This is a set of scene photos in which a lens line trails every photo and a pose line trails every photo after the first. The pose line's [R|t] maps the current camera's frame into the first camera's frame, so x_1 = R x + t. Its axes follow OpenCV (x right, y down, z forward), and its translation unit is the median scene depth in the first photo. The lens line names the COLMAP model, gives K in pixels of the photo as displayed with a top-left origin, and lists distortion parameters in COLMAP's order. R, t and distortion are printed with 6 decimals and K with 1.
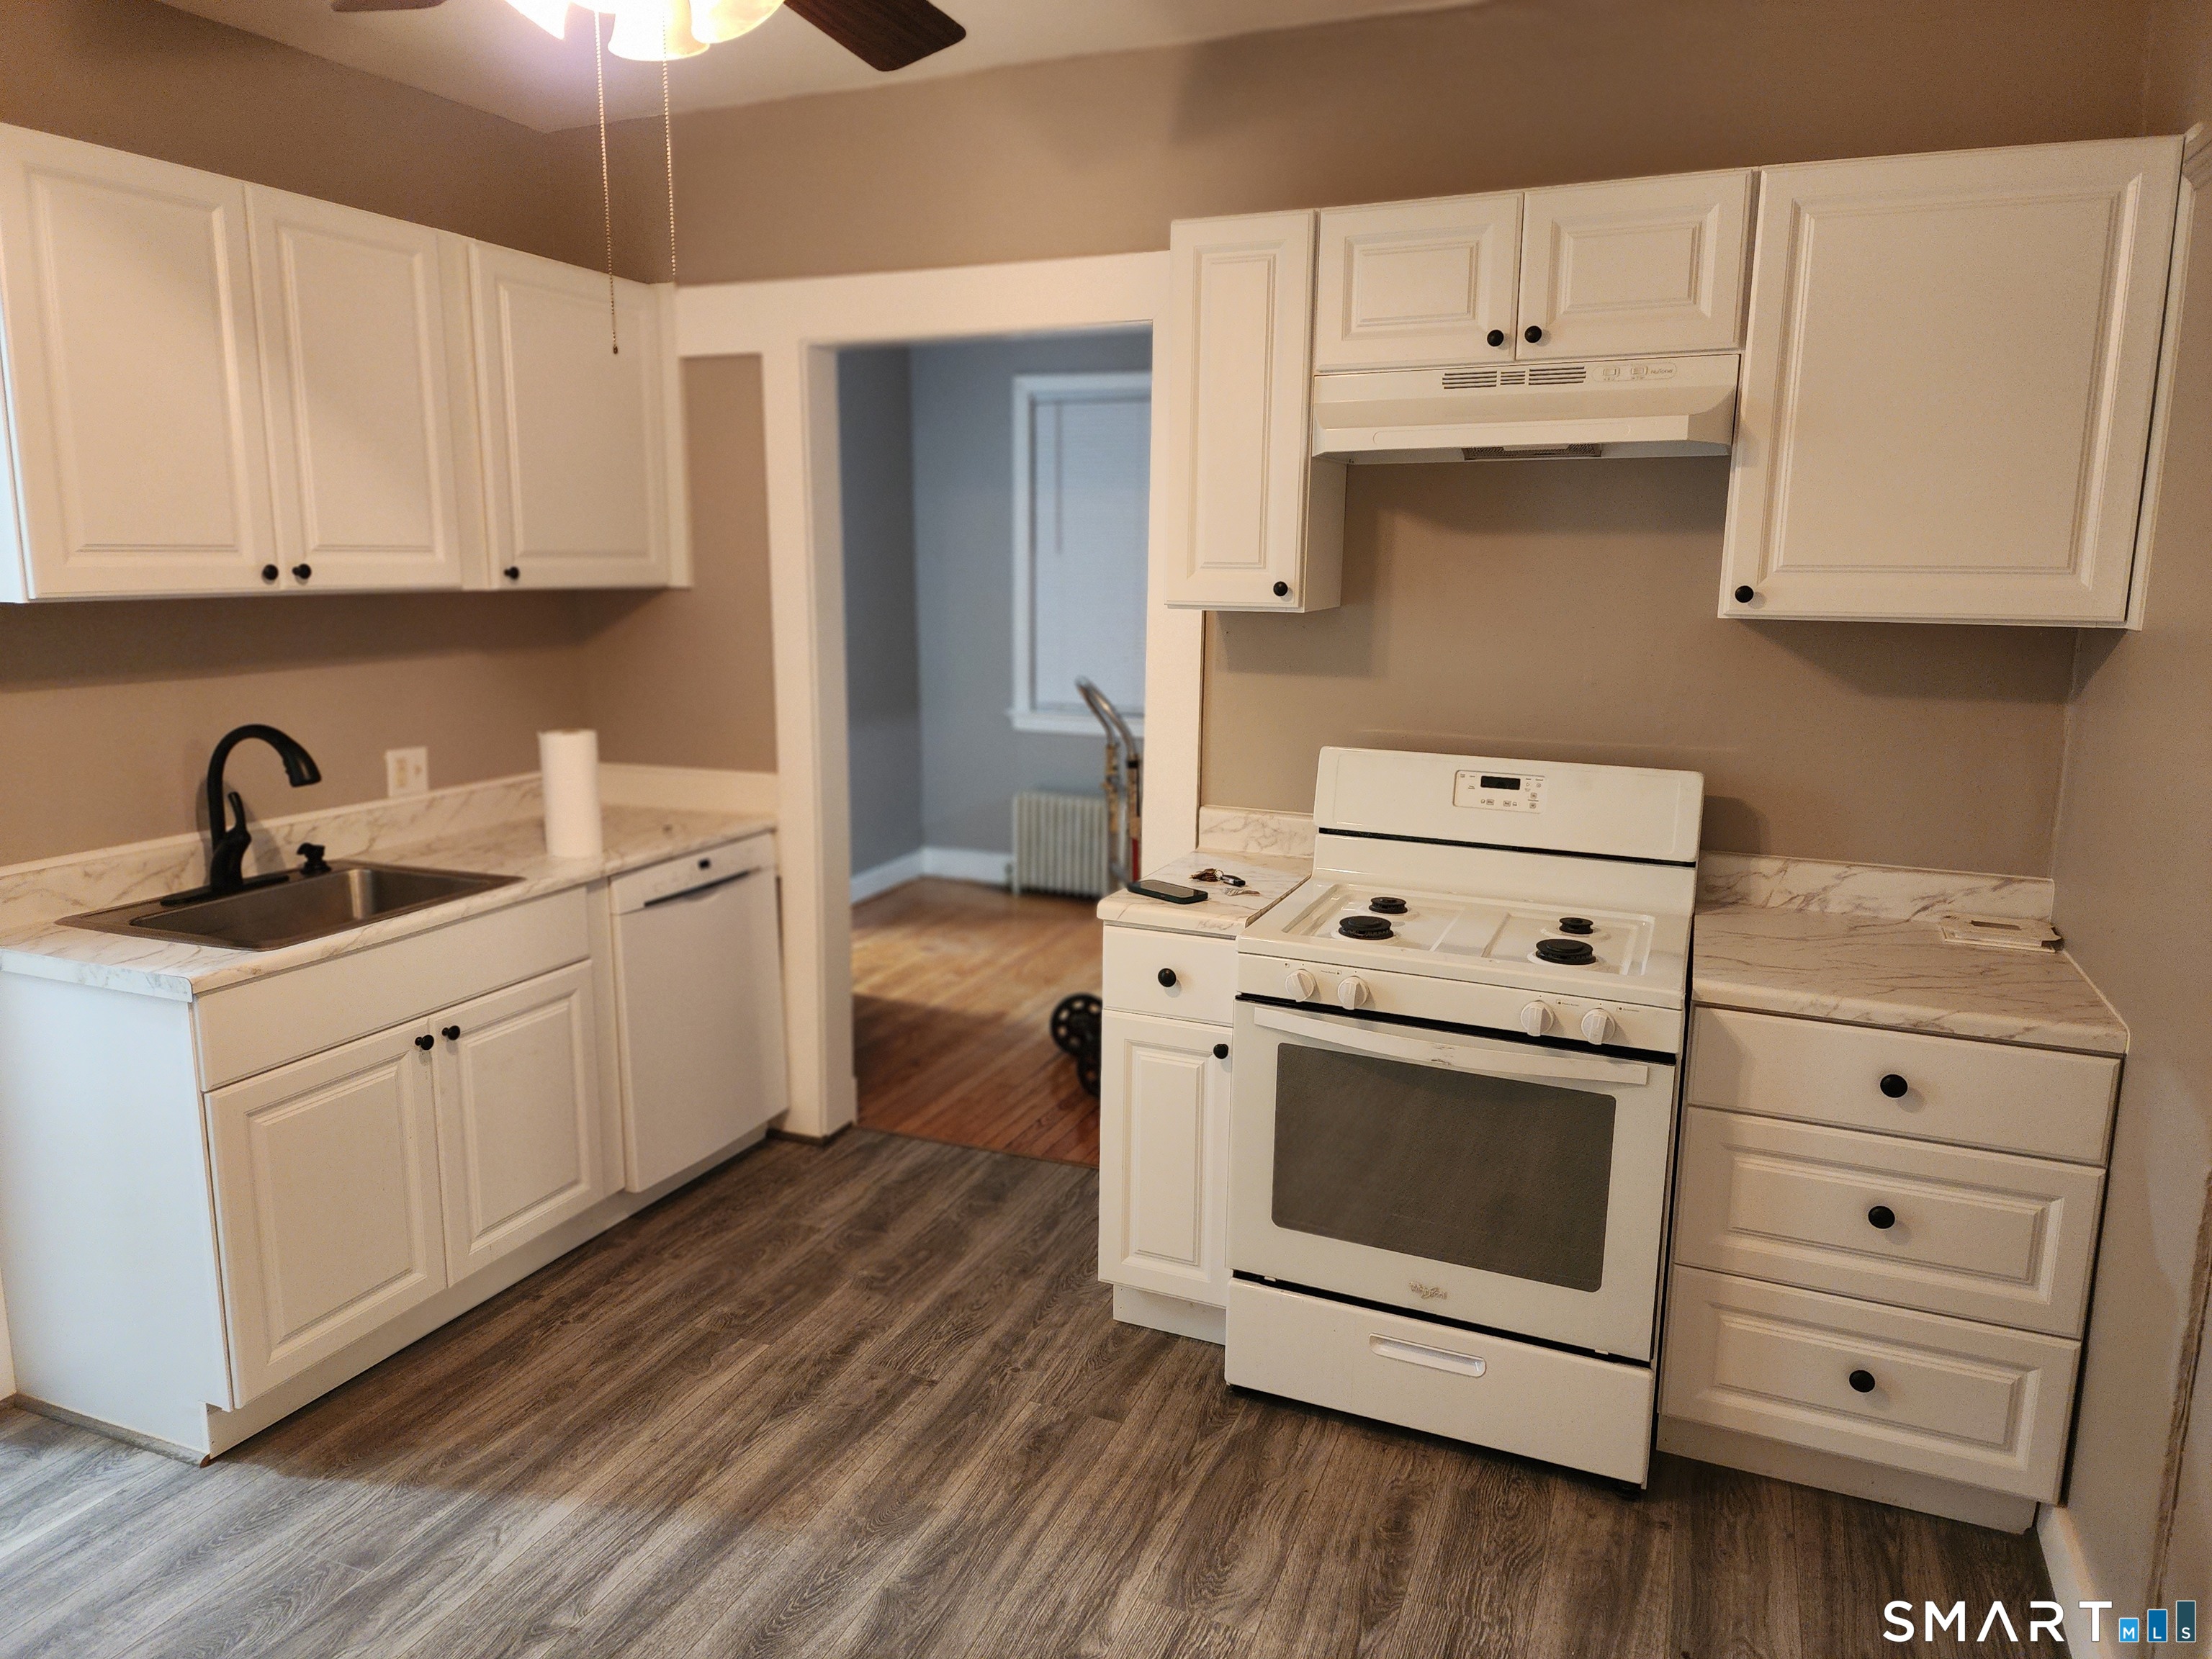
lens RADIAL K [[1498.4, 0, 1077.3], [0, 1498.4, 836.2], [0, 0, 1]] dist [0.042500, -0.038299]
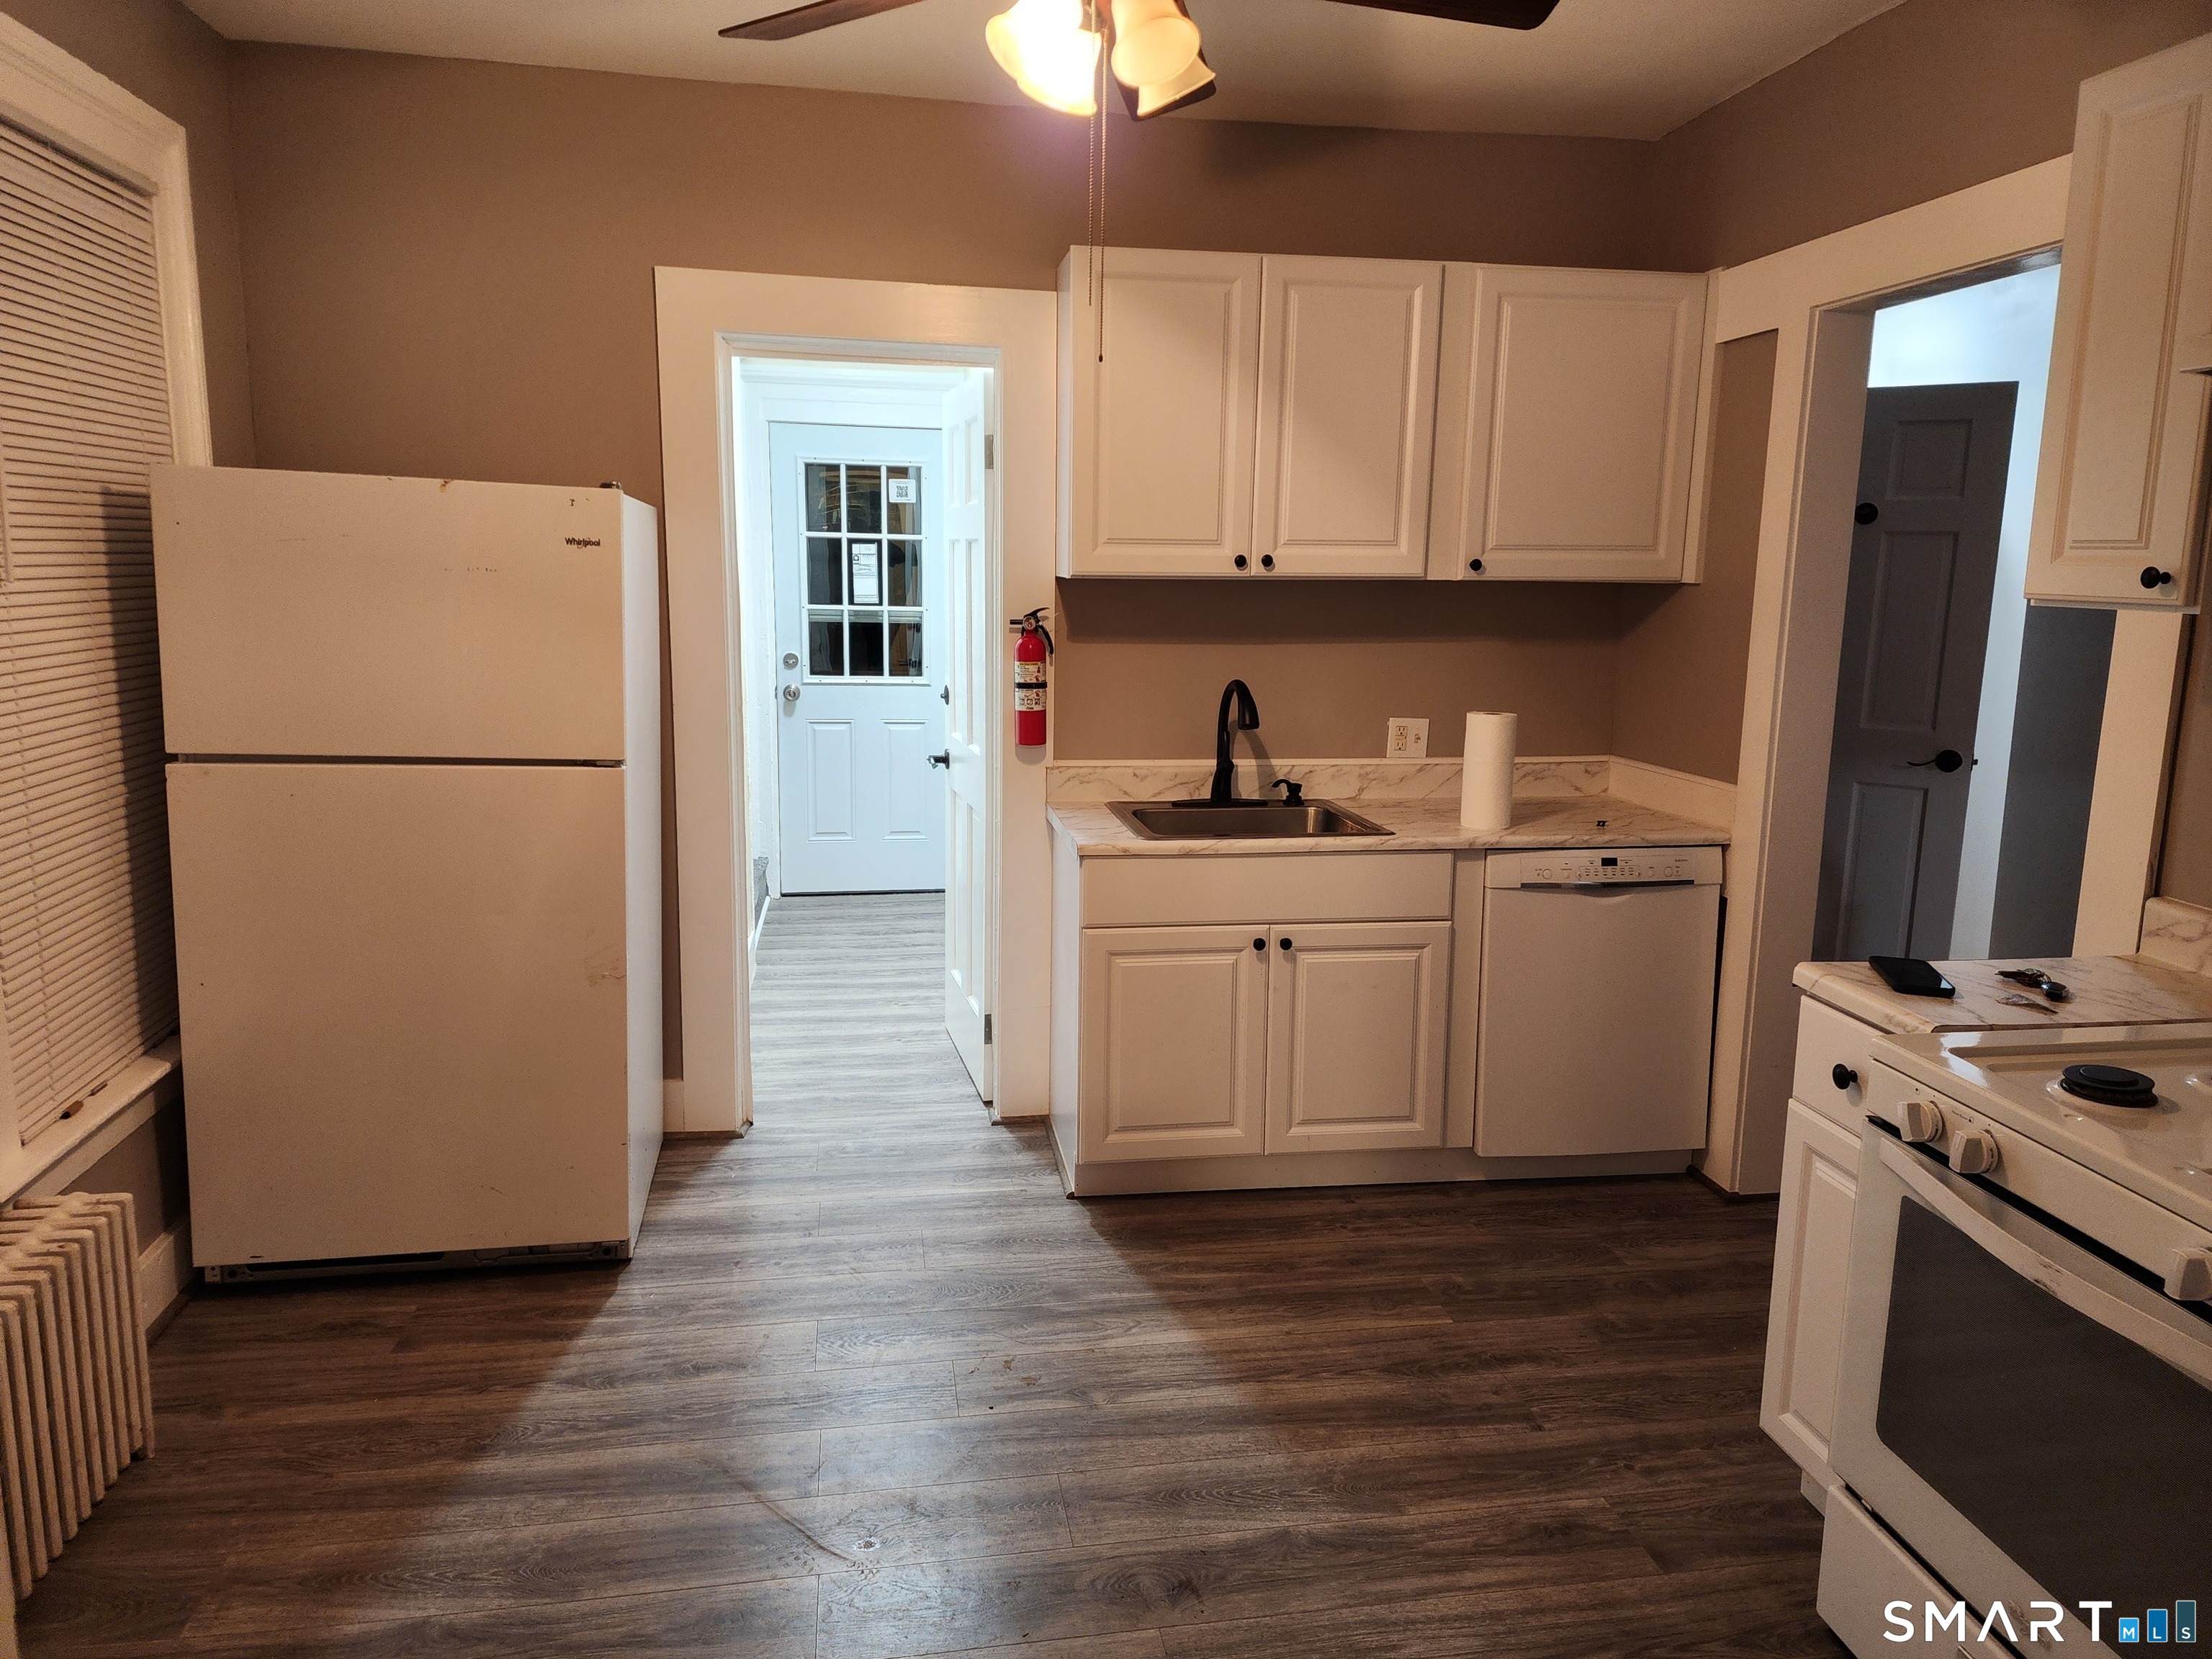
lens RADIAL K [[1481.6, 0, 1106.0], [0, 1481.6, 829.5], [0, 0, 1]] dist [0.084517, -0.107612]
pose [[0.509480, 0.153753, -0.846635, 0.494374], [-0.169672, 0.982540, 0.076330, -0.025231], [0.843589, 0.104762, 0.526672, 0.247016]]
